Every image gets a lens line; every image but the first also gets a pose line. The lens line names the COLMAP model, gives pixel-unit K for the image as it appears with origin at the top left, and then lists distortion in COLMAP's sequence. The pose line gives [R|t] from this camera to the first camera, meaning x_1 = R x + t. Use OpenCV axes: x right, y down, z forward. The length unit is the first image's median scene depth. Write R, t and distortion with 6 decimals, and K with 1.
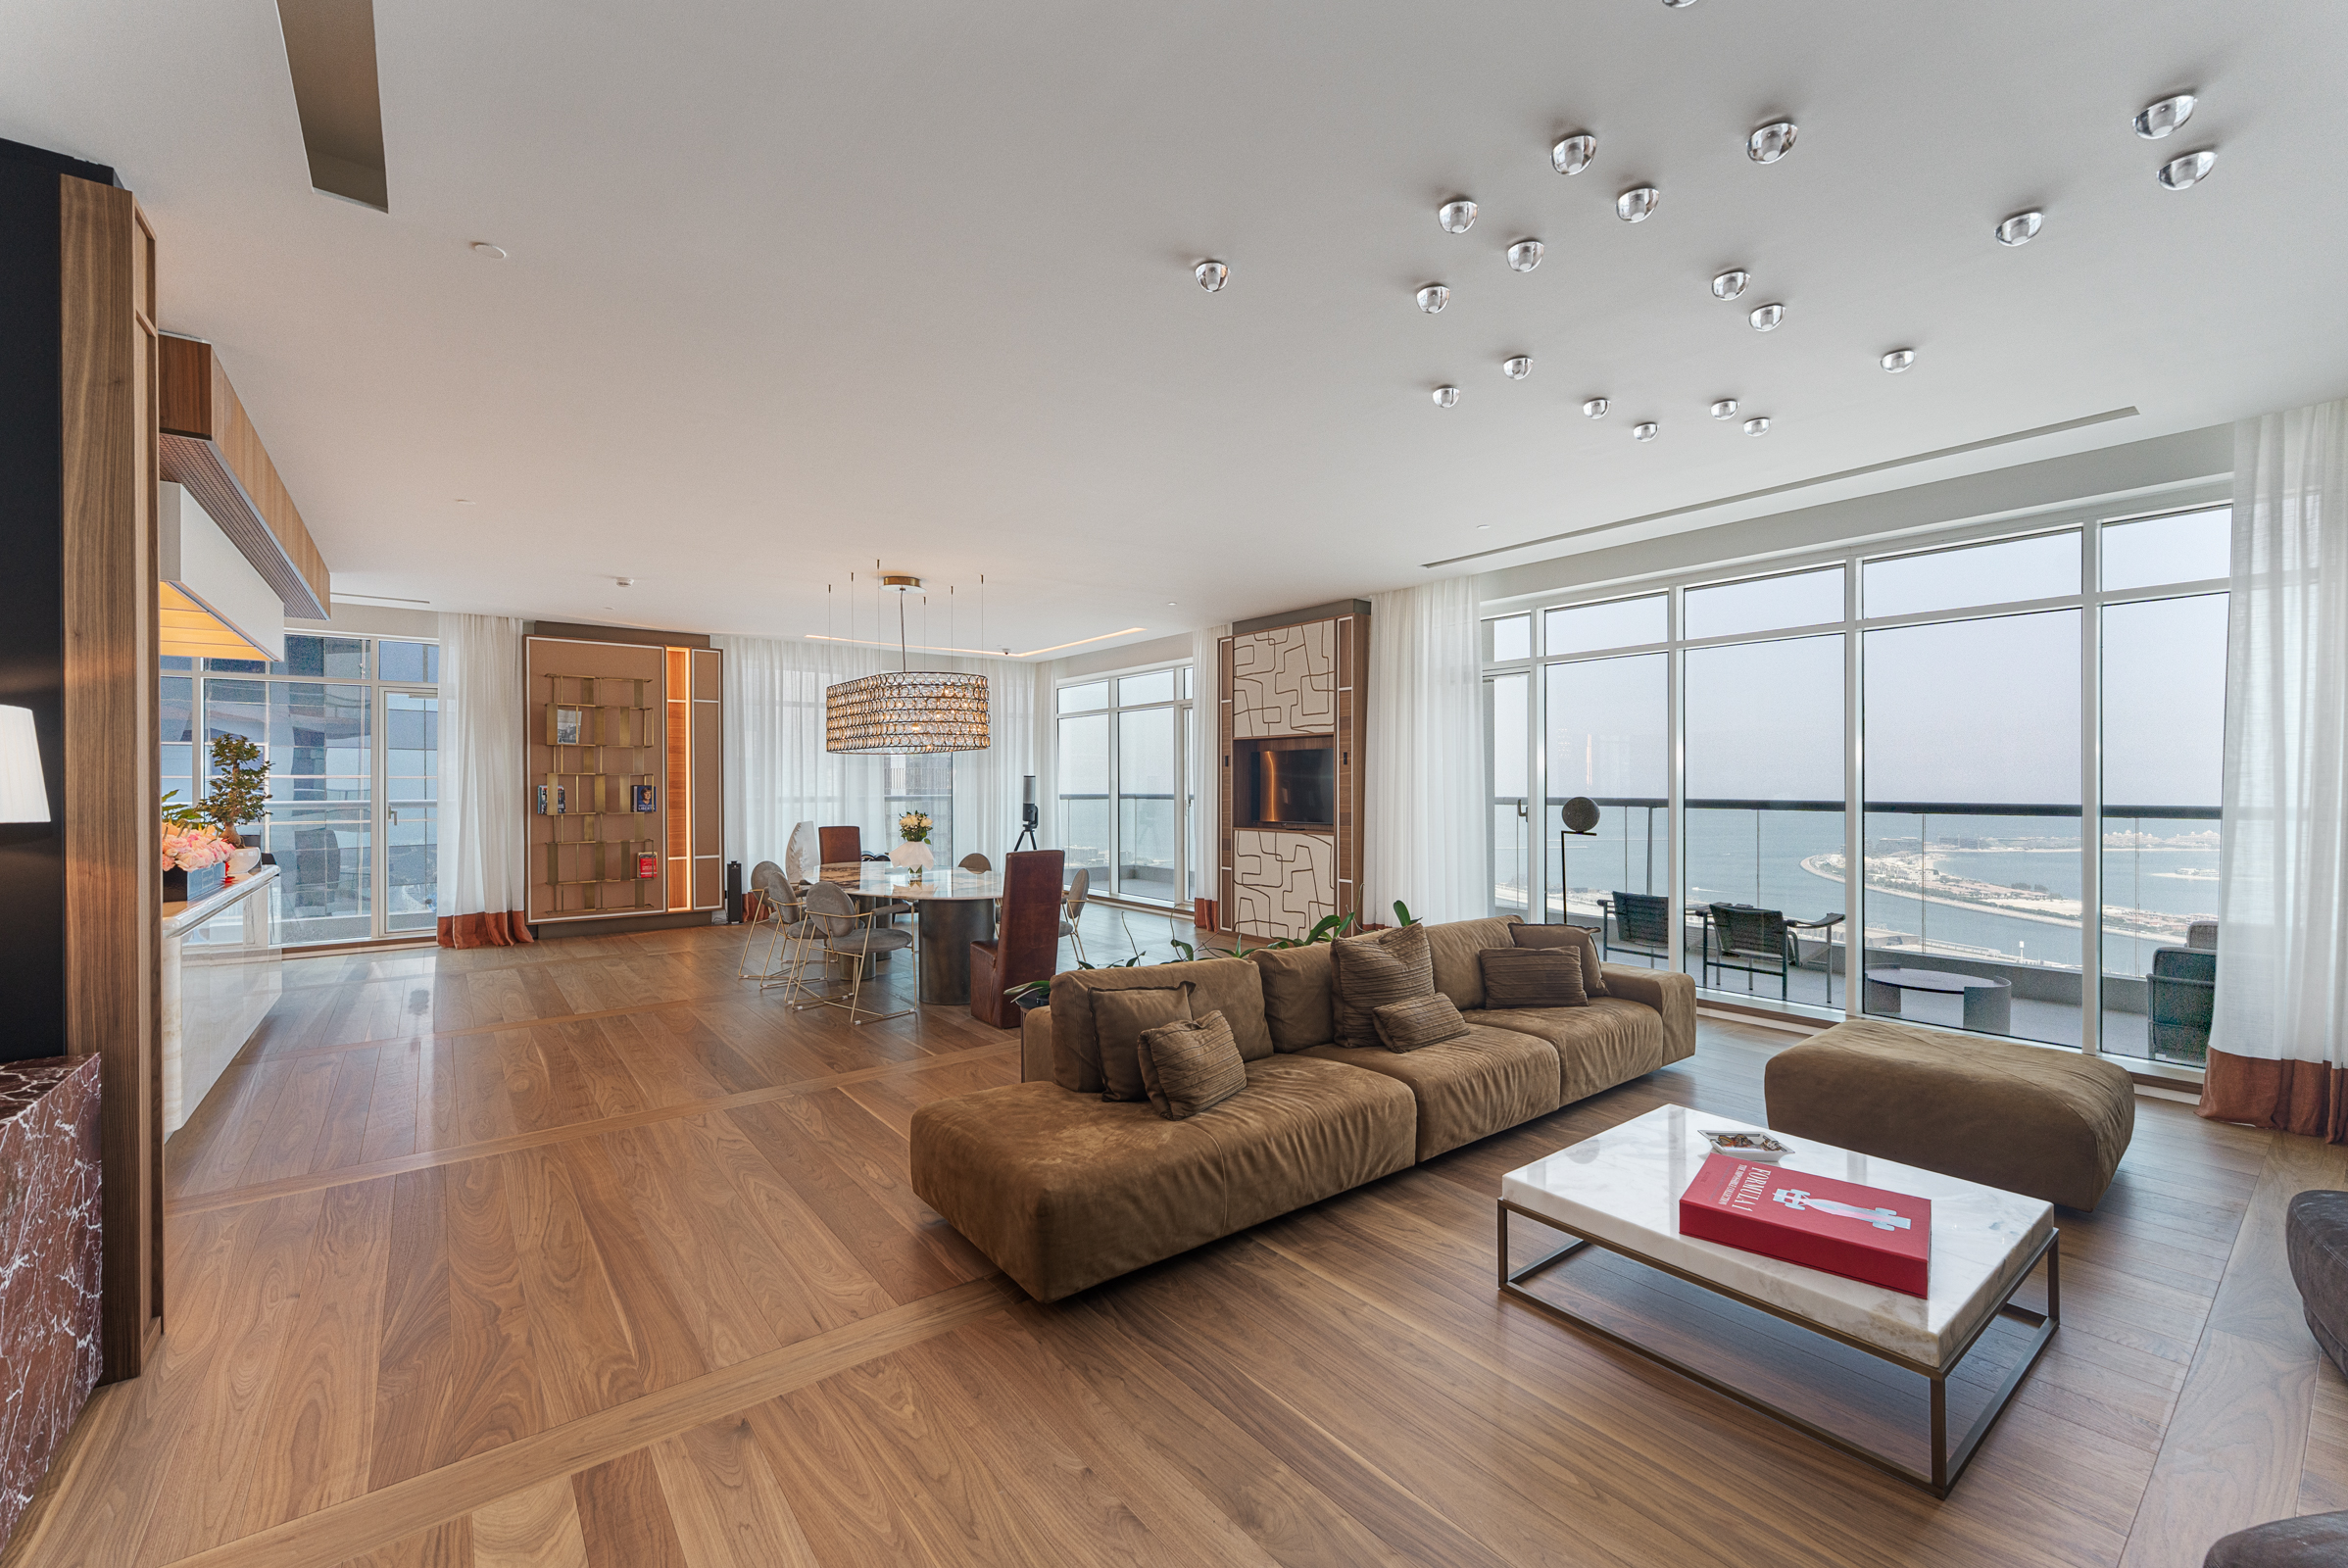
lens RADIAL K [[940.8, 0, 1174.0], [0, 940.8, 784.0], [0, 0, 1]] dist [0.000505, 0.000103]
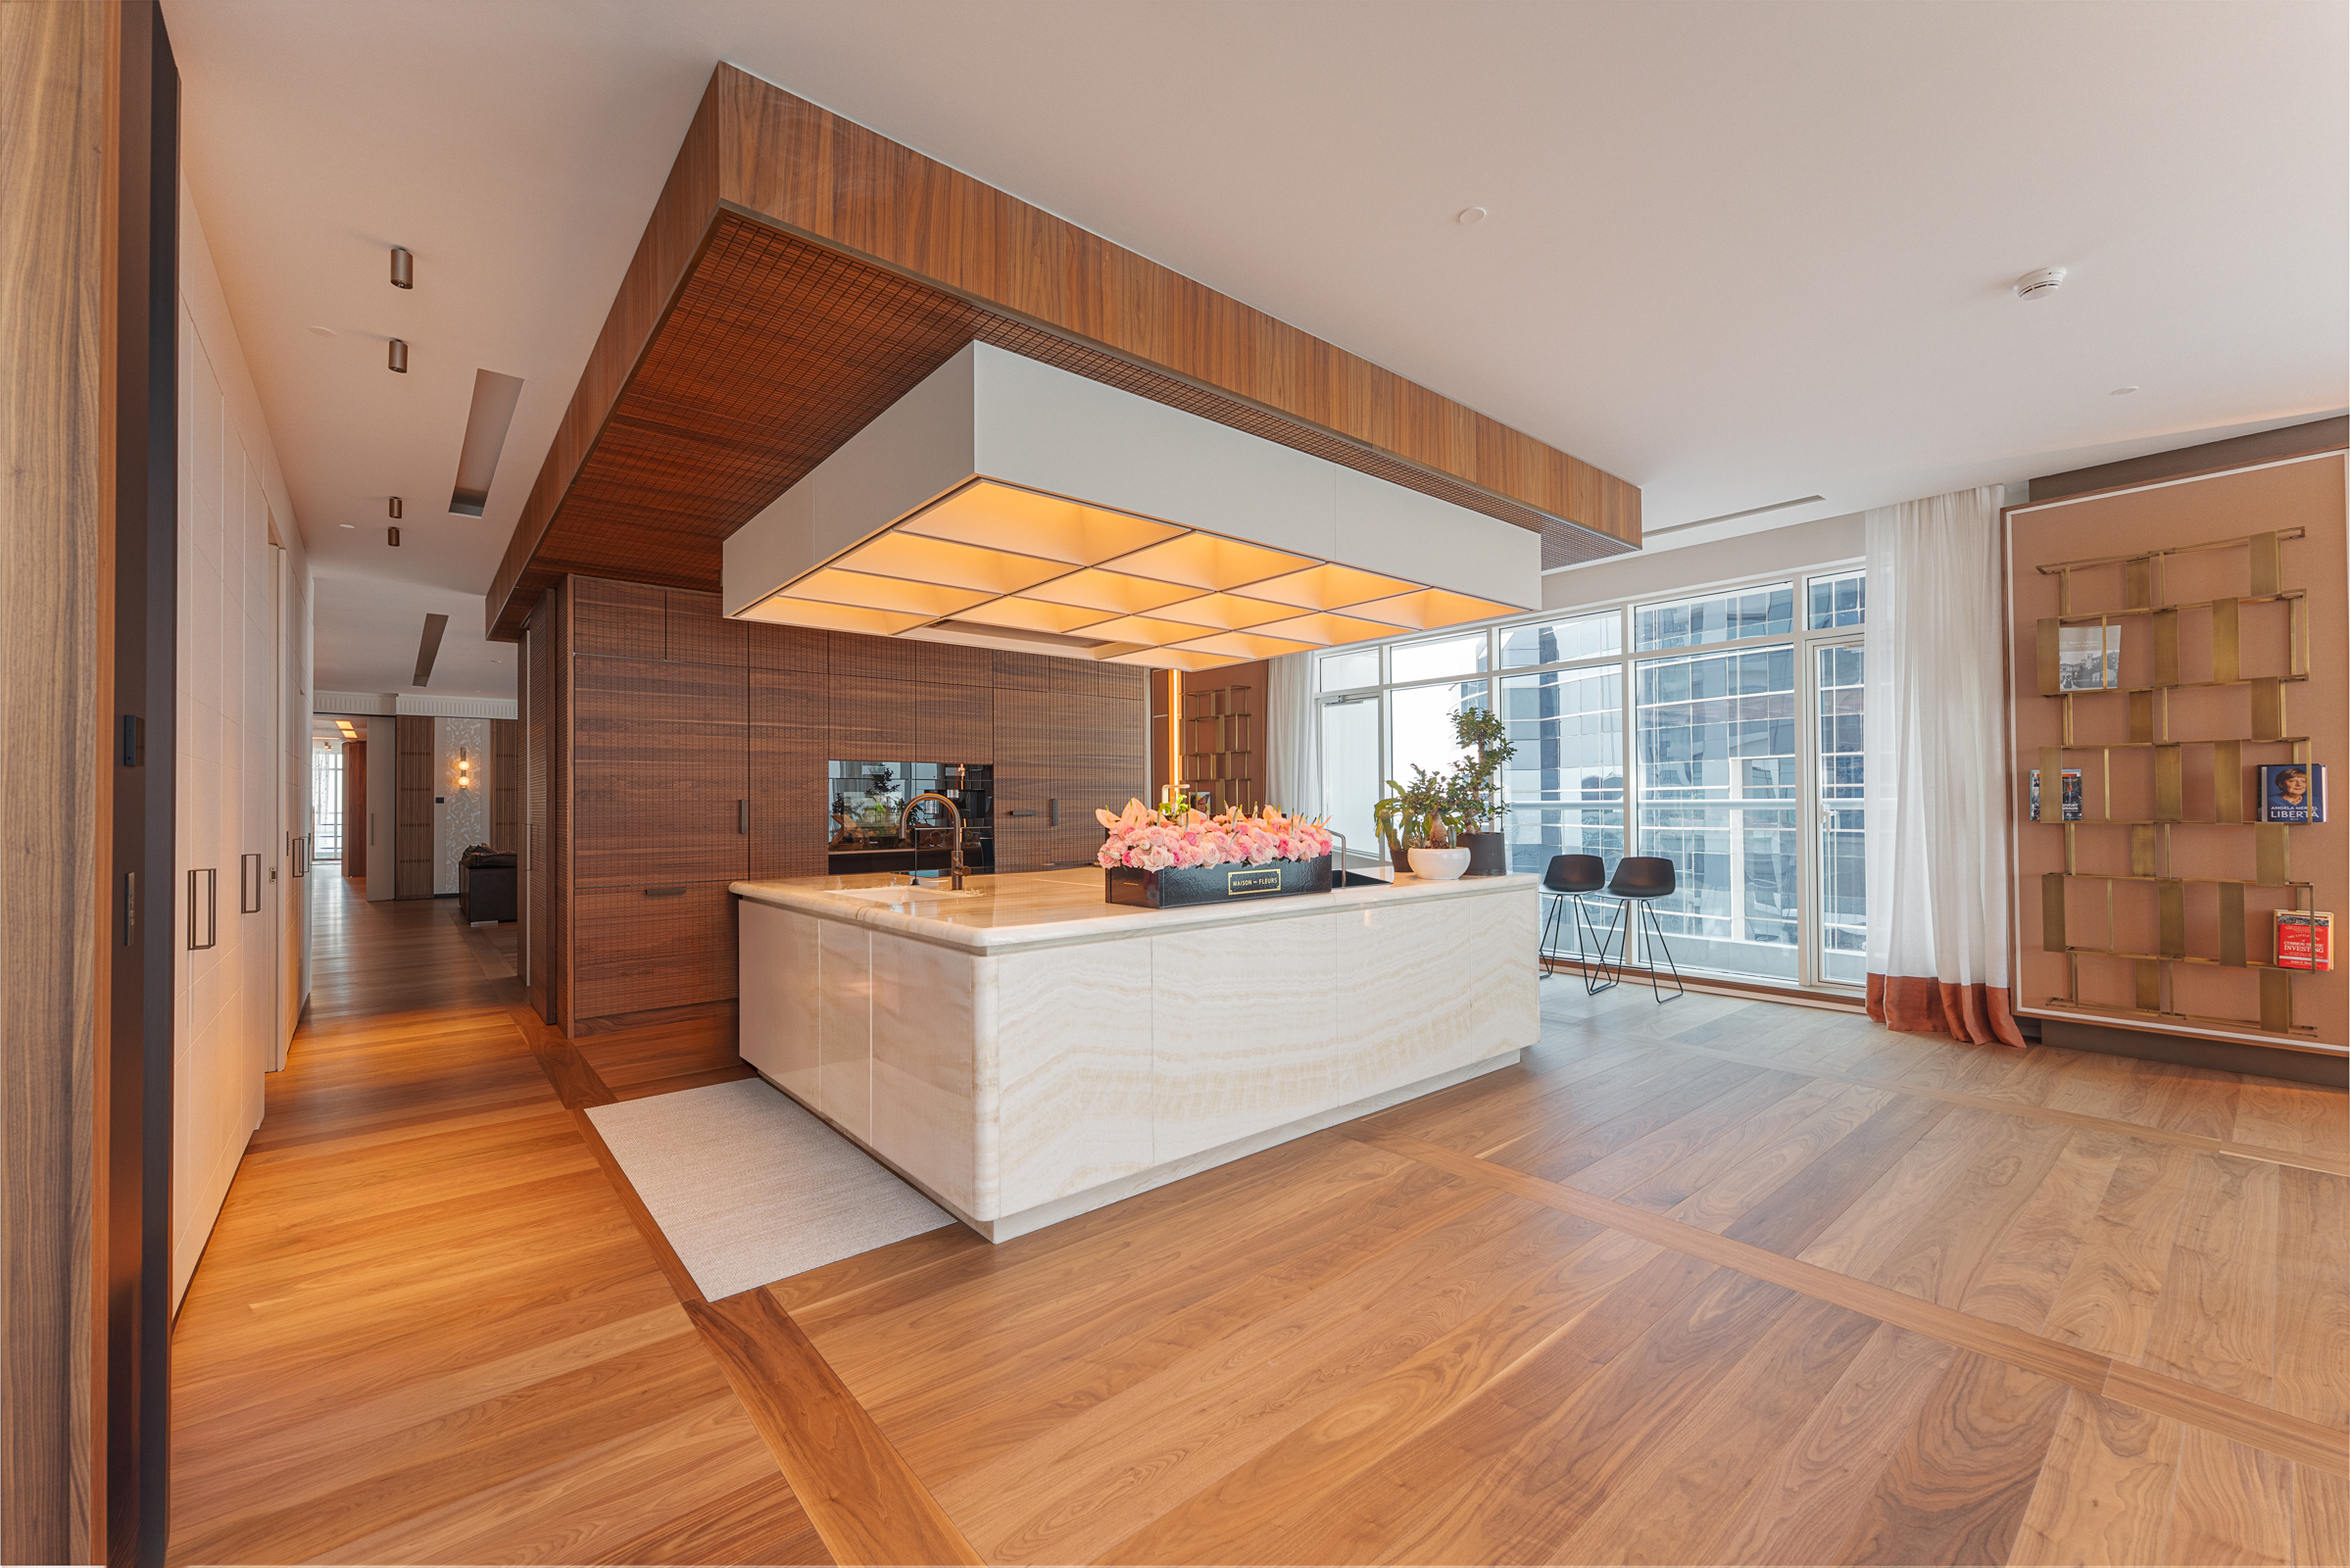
lens RADIAL K [[941.6, 0, 1175.0], [0, 941.6, 784.0], [0, 0, 1]] dist [0.000505, 0.000103]
pose [[0.041847, -0.014586, -0.999018, -0.136564], [0.003927, 0.999888, -0.014434, 0.016631], [0.999116, -0.003319, 0.041900, 0.467278]]
